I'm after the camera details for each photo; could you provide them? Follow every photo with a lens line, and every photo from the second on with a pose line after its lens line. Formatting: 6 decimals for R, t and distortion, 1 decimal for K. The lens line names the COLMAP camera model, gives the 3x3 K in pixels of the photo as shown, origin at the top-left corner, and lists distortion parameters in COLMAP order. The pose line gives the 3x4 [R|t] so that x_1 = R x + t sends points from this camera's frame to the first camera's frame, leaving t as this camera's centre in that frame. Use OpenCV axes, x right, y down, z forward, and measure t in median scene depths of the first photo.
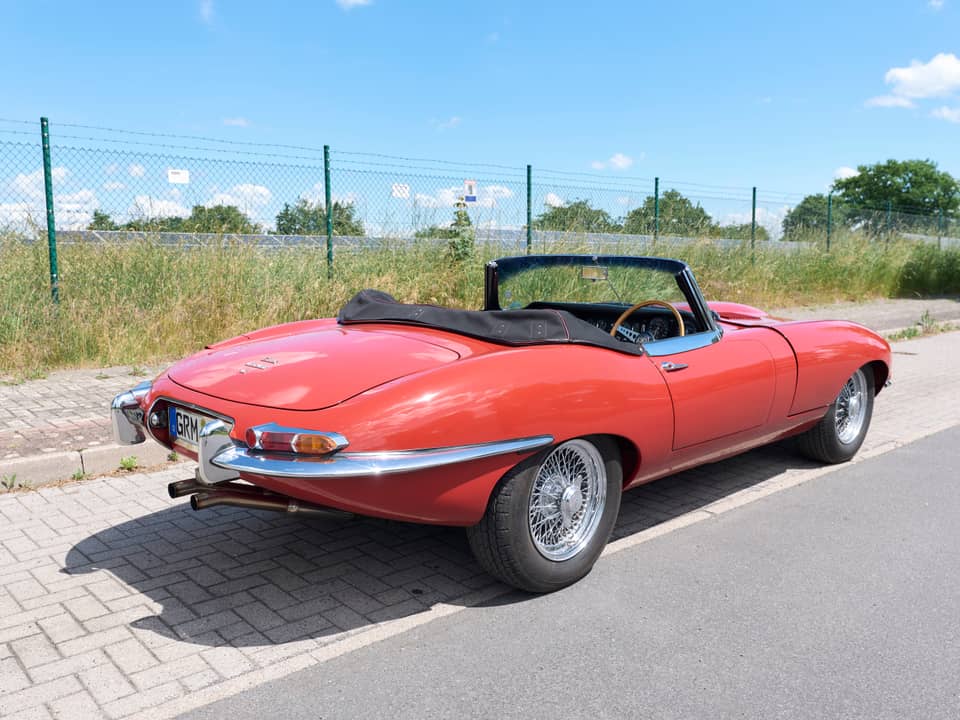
lens RADIAL K [[779.5, 0, 478.2], [0, 779.5, 363.6], [0, 0, 1]] dist [0.007687, 0.001622]
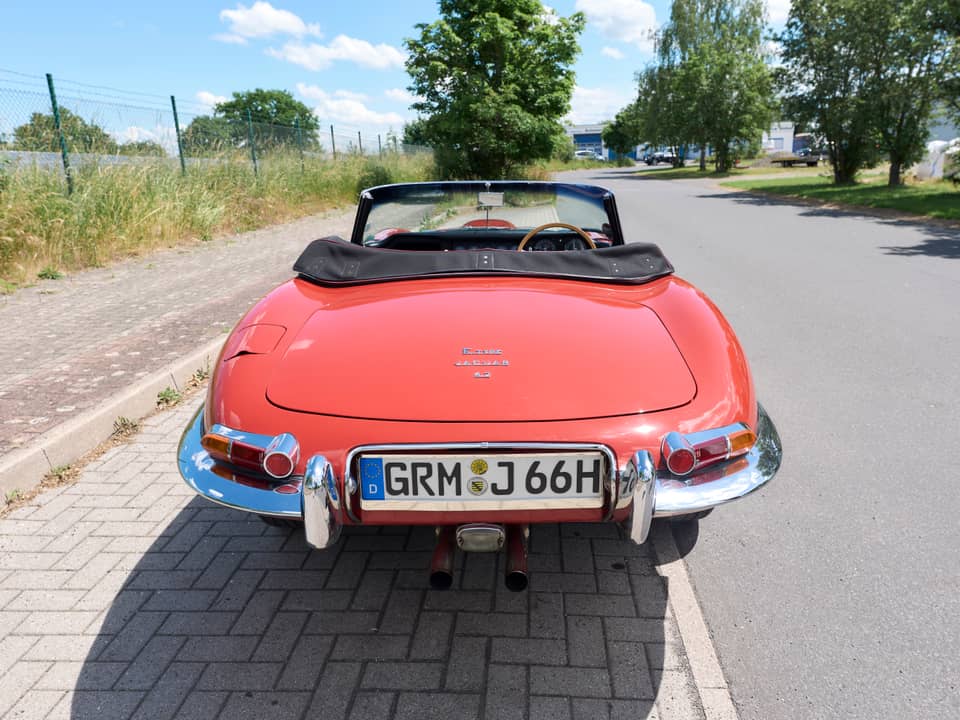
lens RADIAL K [[658.7, 0, 481.1], [0, 658.7, 335.0], [0, 0, 1]] dist [-0.003766, -0.002052]
pose [[0.711402, -0.185763, 0.677790, -0.632874], [0.111877, 0.982070, 0.151732, -0.104035], [-0.693823, -0.032113, 0.719429, 0.537108]]
